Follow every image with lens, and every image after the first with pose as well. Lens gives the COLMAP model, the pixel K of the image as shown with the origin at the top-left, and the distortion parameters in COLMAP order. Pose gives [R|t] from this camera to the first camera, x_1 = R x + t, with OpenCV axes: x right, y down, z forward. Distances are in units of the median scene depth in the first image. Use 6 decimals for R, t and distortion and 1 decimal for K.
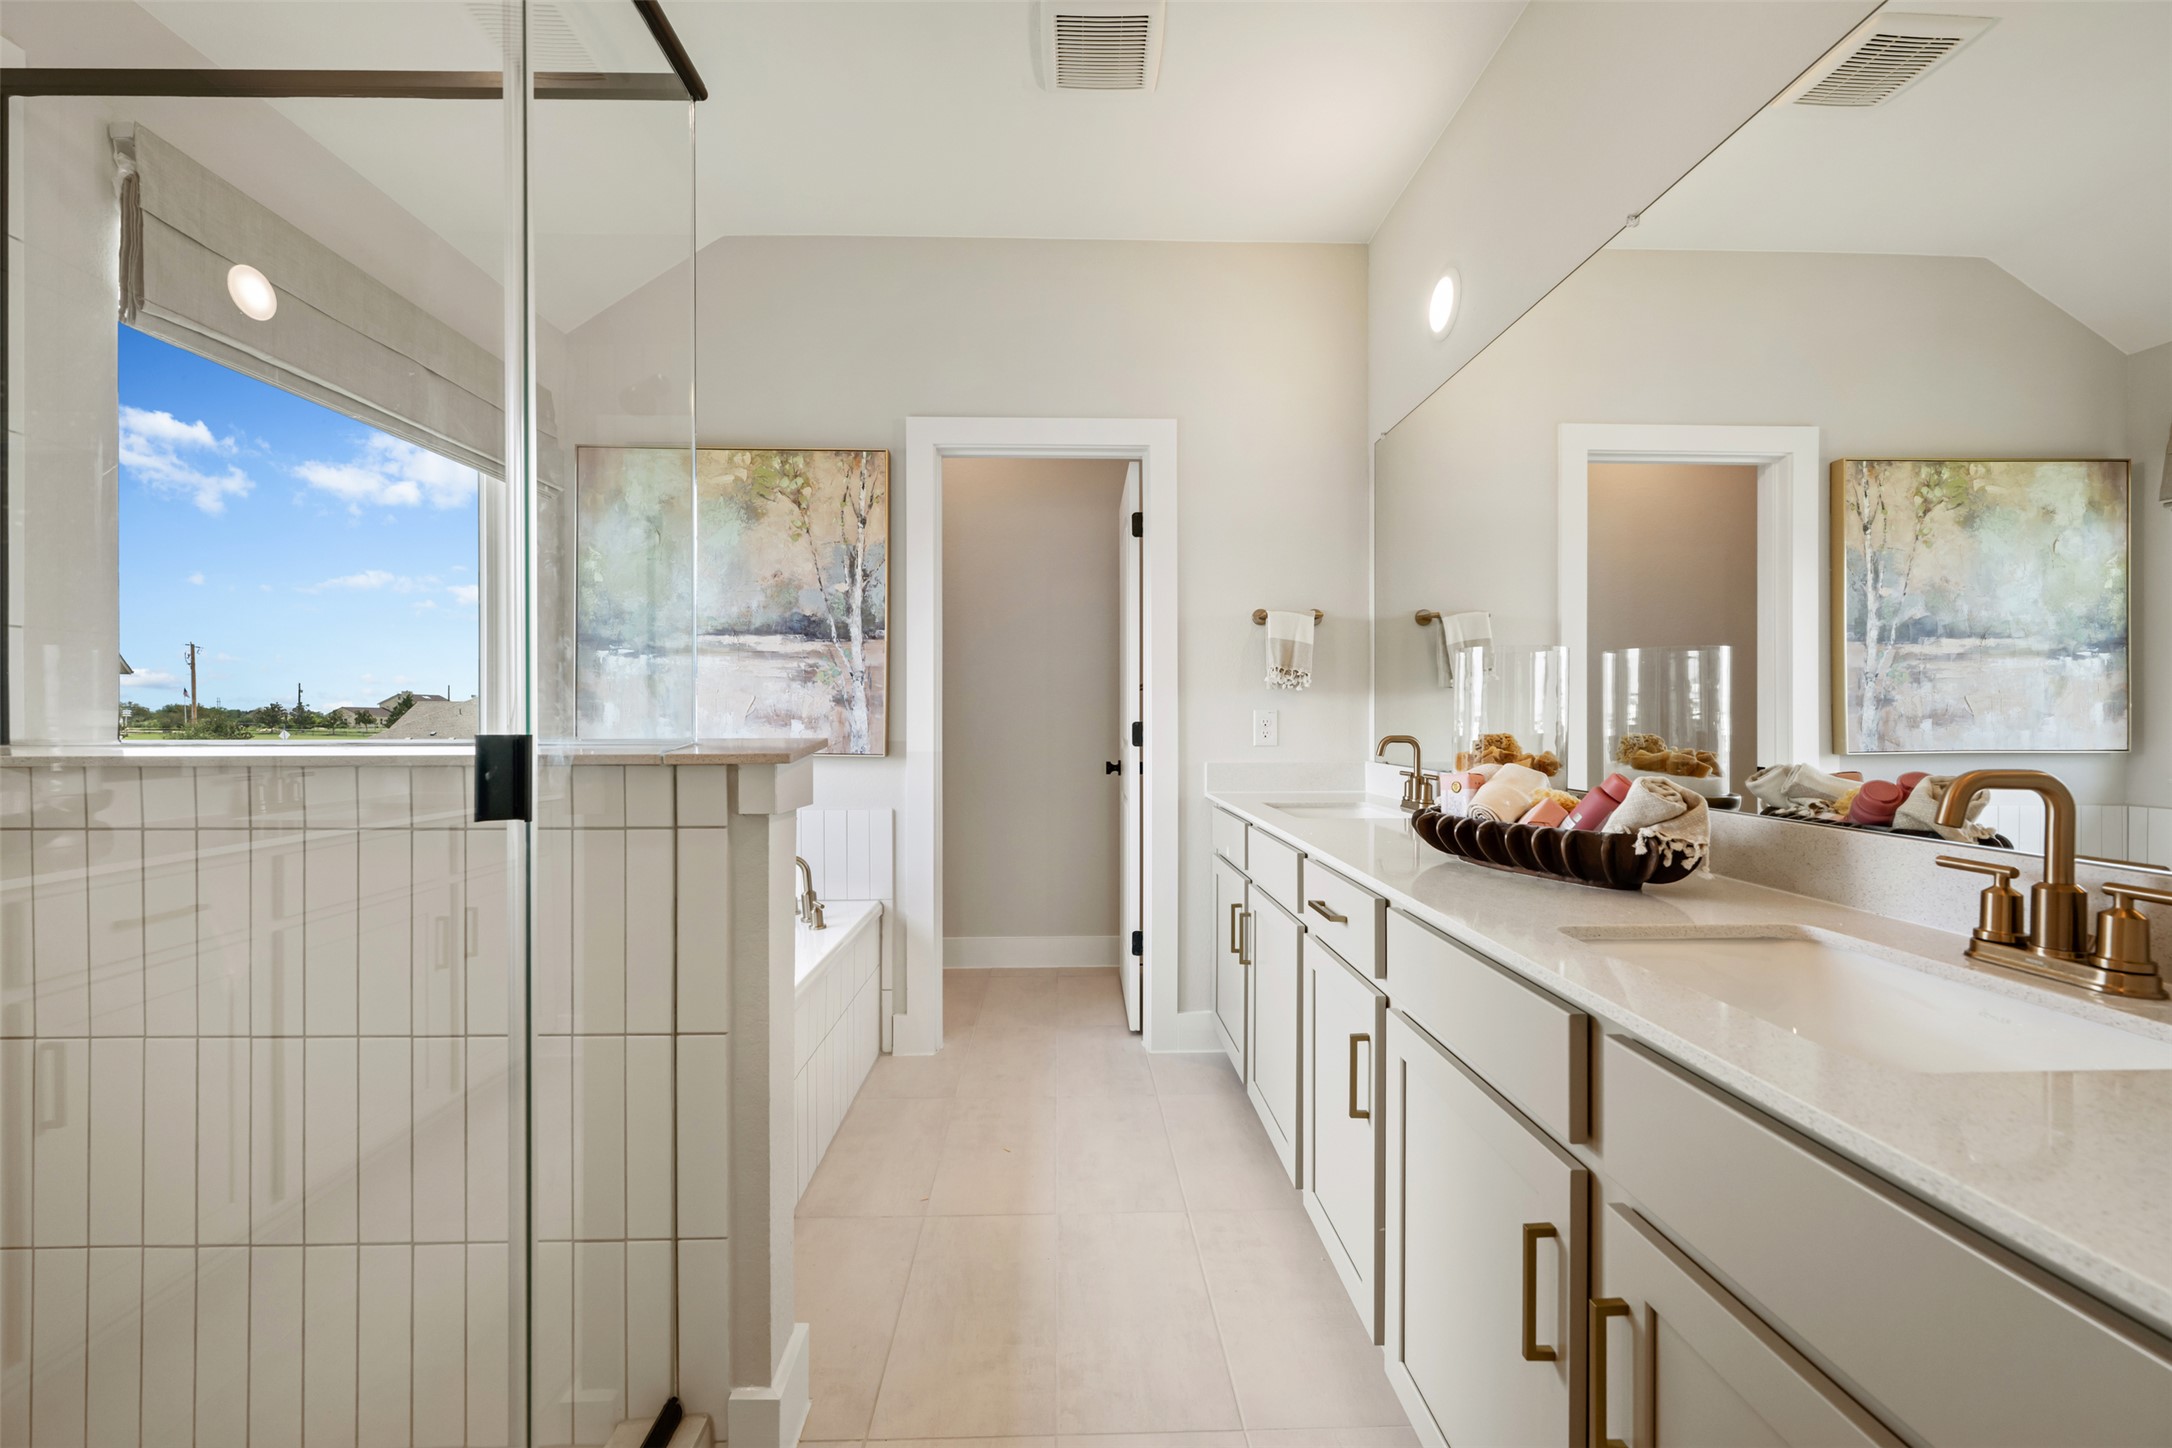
lens RADIAL K [[867.7, 0, 1087.4], [0, 867.7, 721.2], [0, 0, 1]] dist [-0.000971, 0.000015]
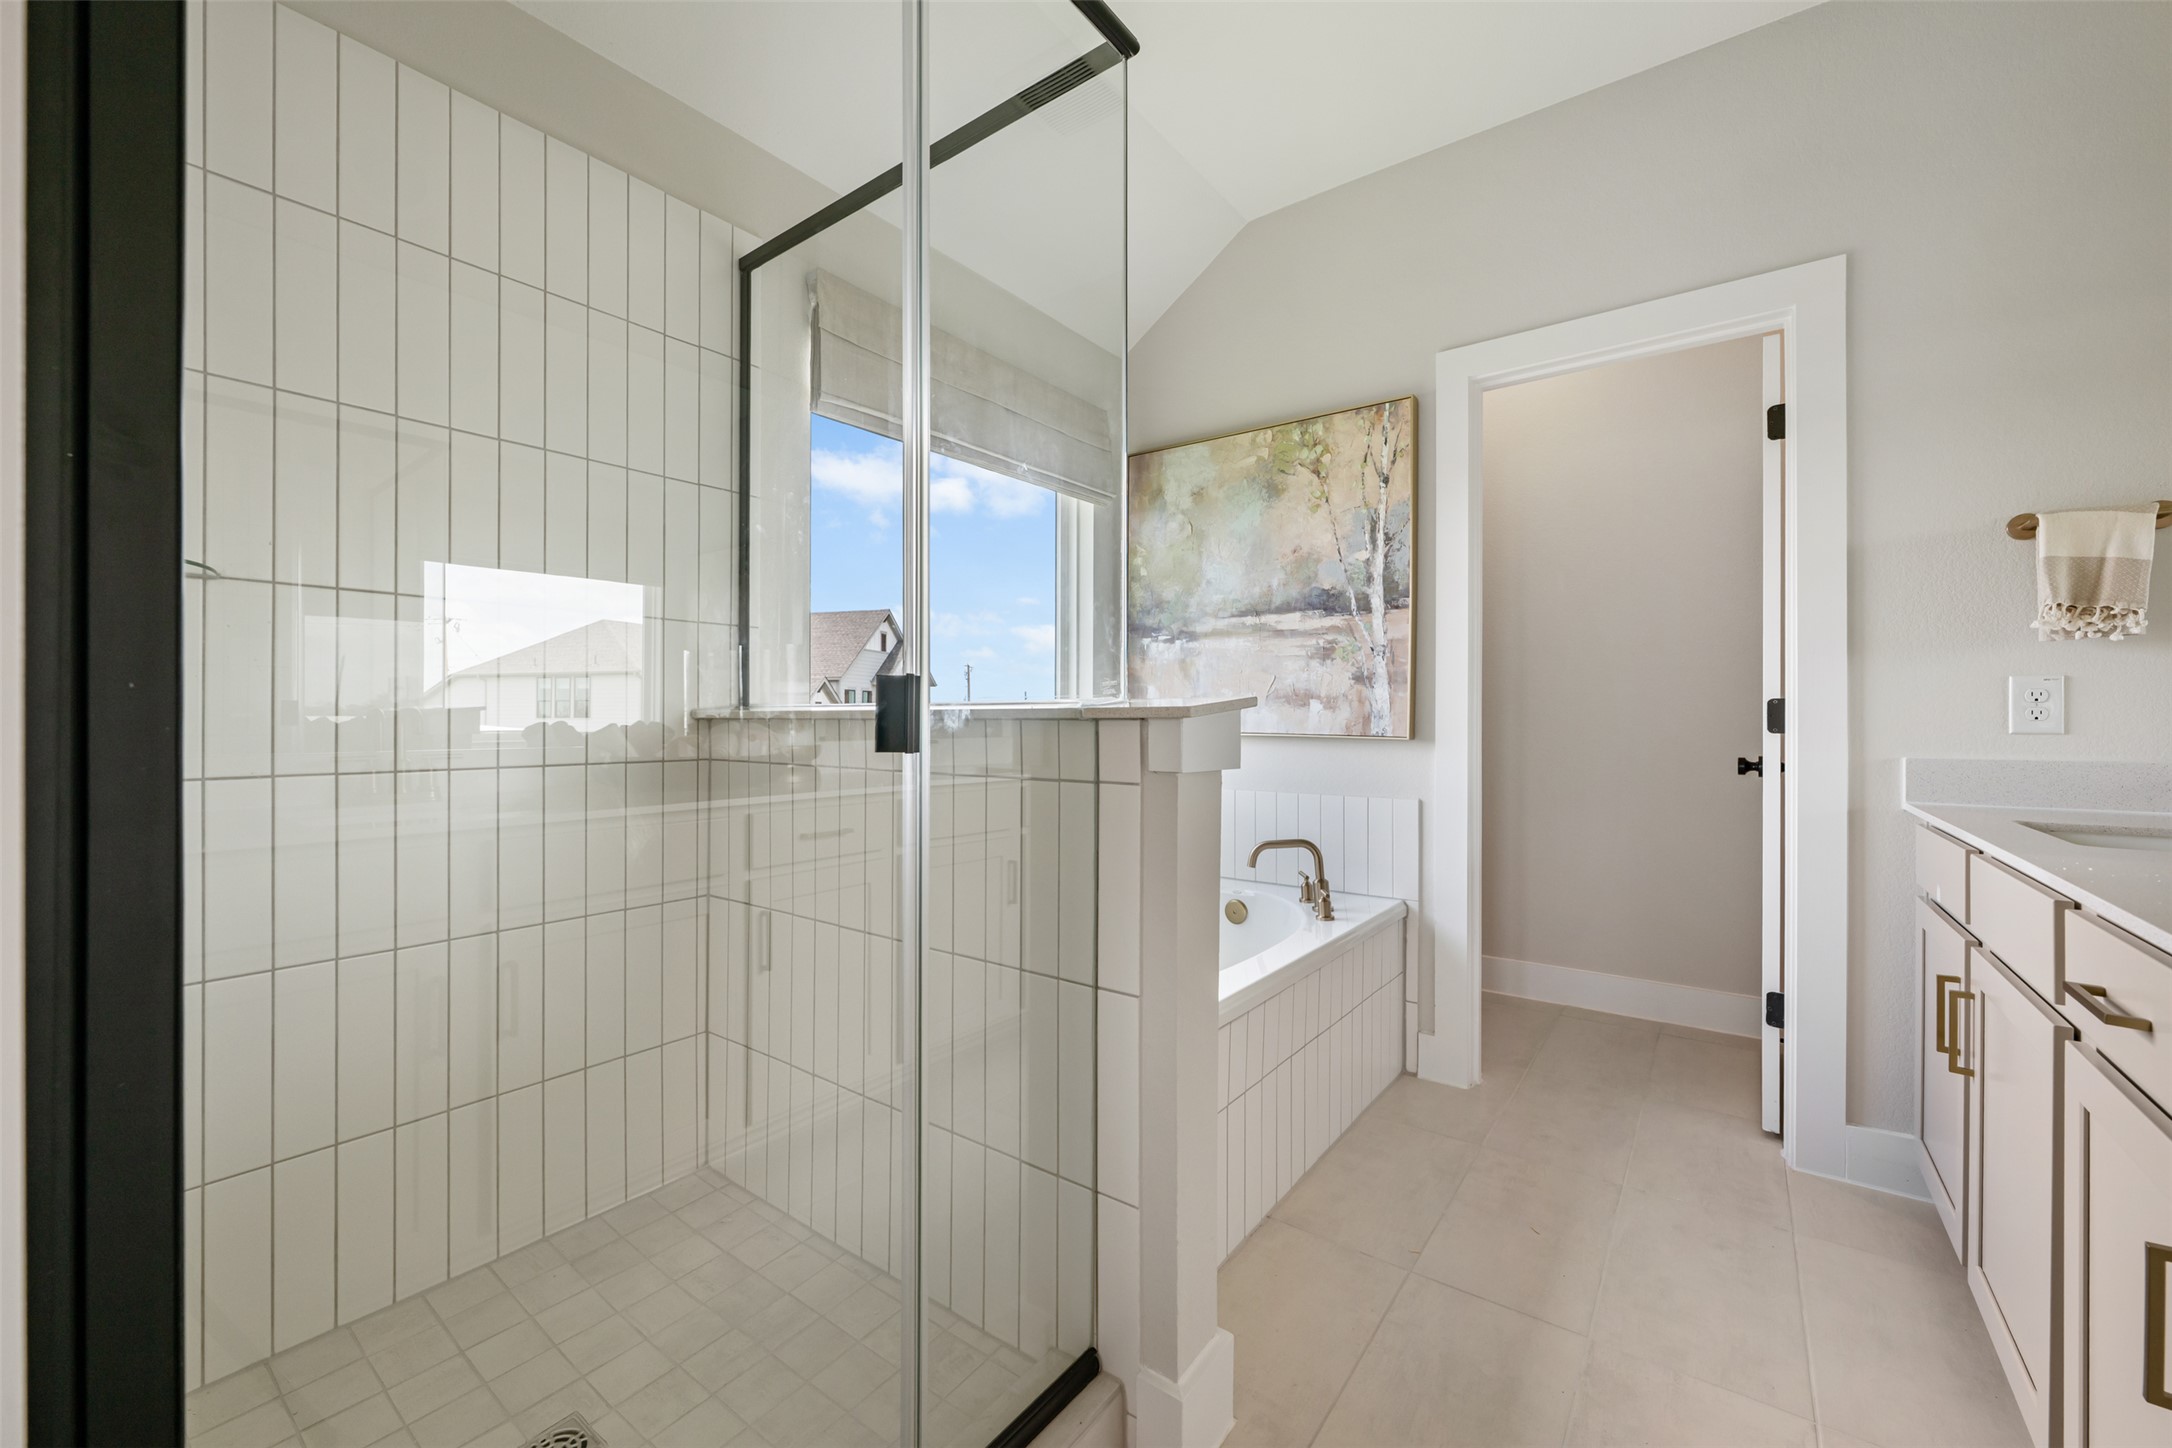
lens RADIAL K [[867.7, 0, 1087.4], [0, 867.7, 721.2], [0, 0, 1]] dist [-0.000971, 0.000015]
pose [[0.778297, 0.002795, -0.627890, 0.070068], [-0.005153, 0.999985, -0.001936, 0.025577], [0.627875, 0.004743, 0.778300, 0.098895]]
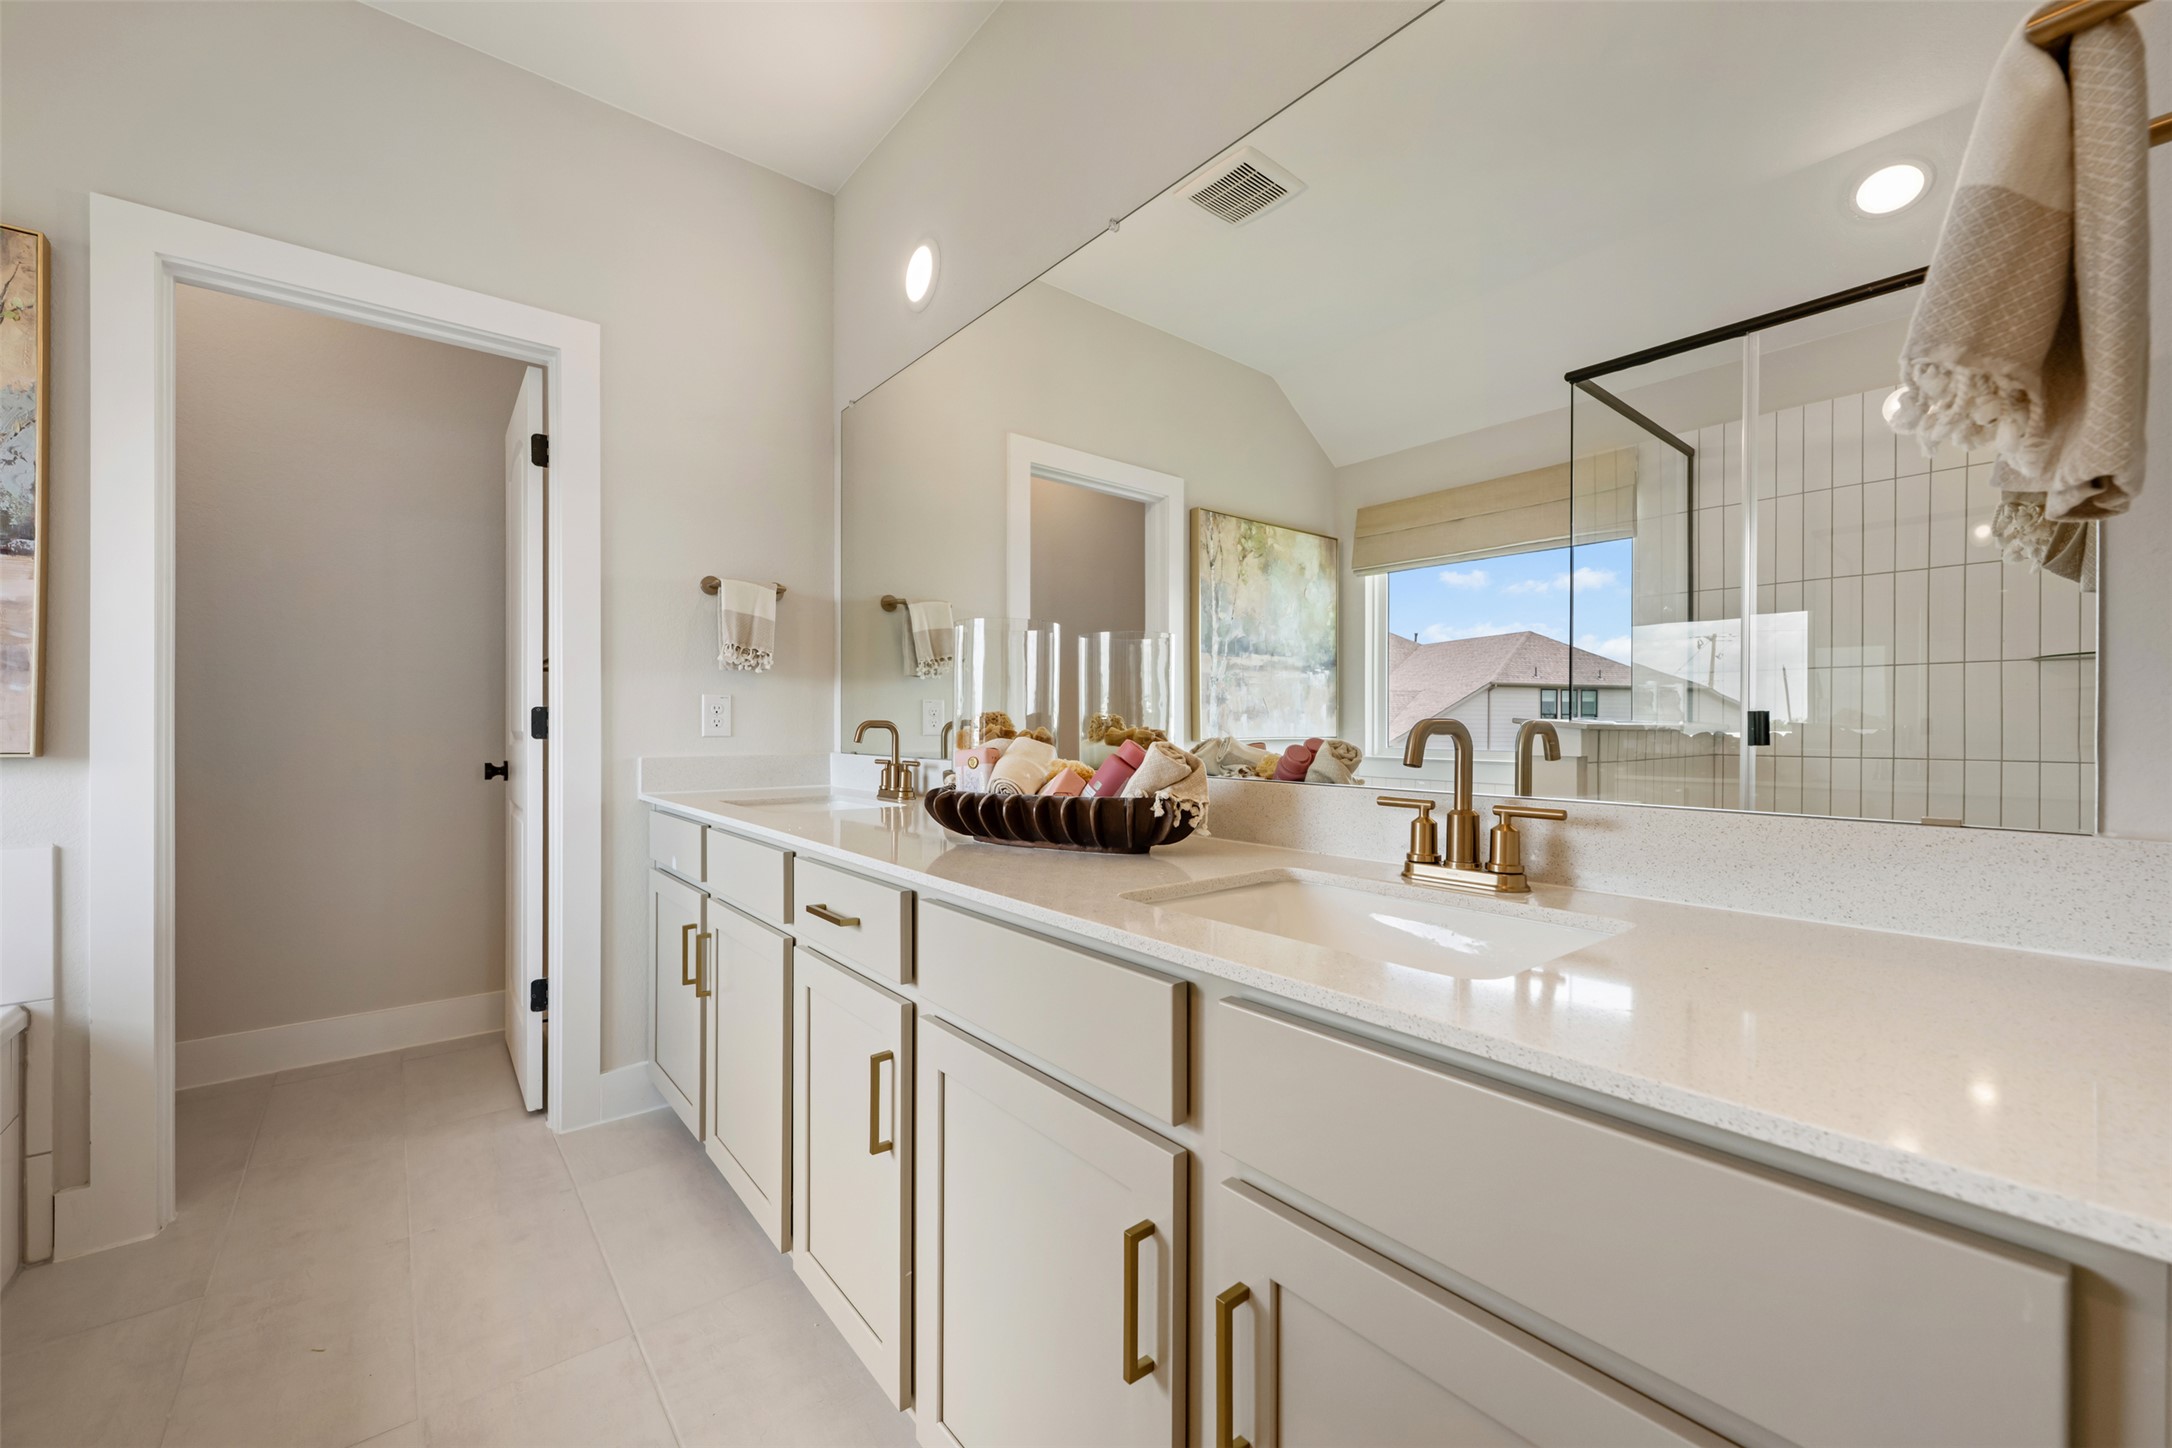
lens RADIAL K [[861.1, 0, 1084.9], [0, 861.1, 728.0], [0, 0, 1]] dist [-0.000956, 0.000173]
pose [[0.795826, 0.001334, 0.605524, -0.021025], [0.000237, 0.999997, -0.002515, 0.023301], [-0.605525, 0.002145, 0.795823, 0.109896]]
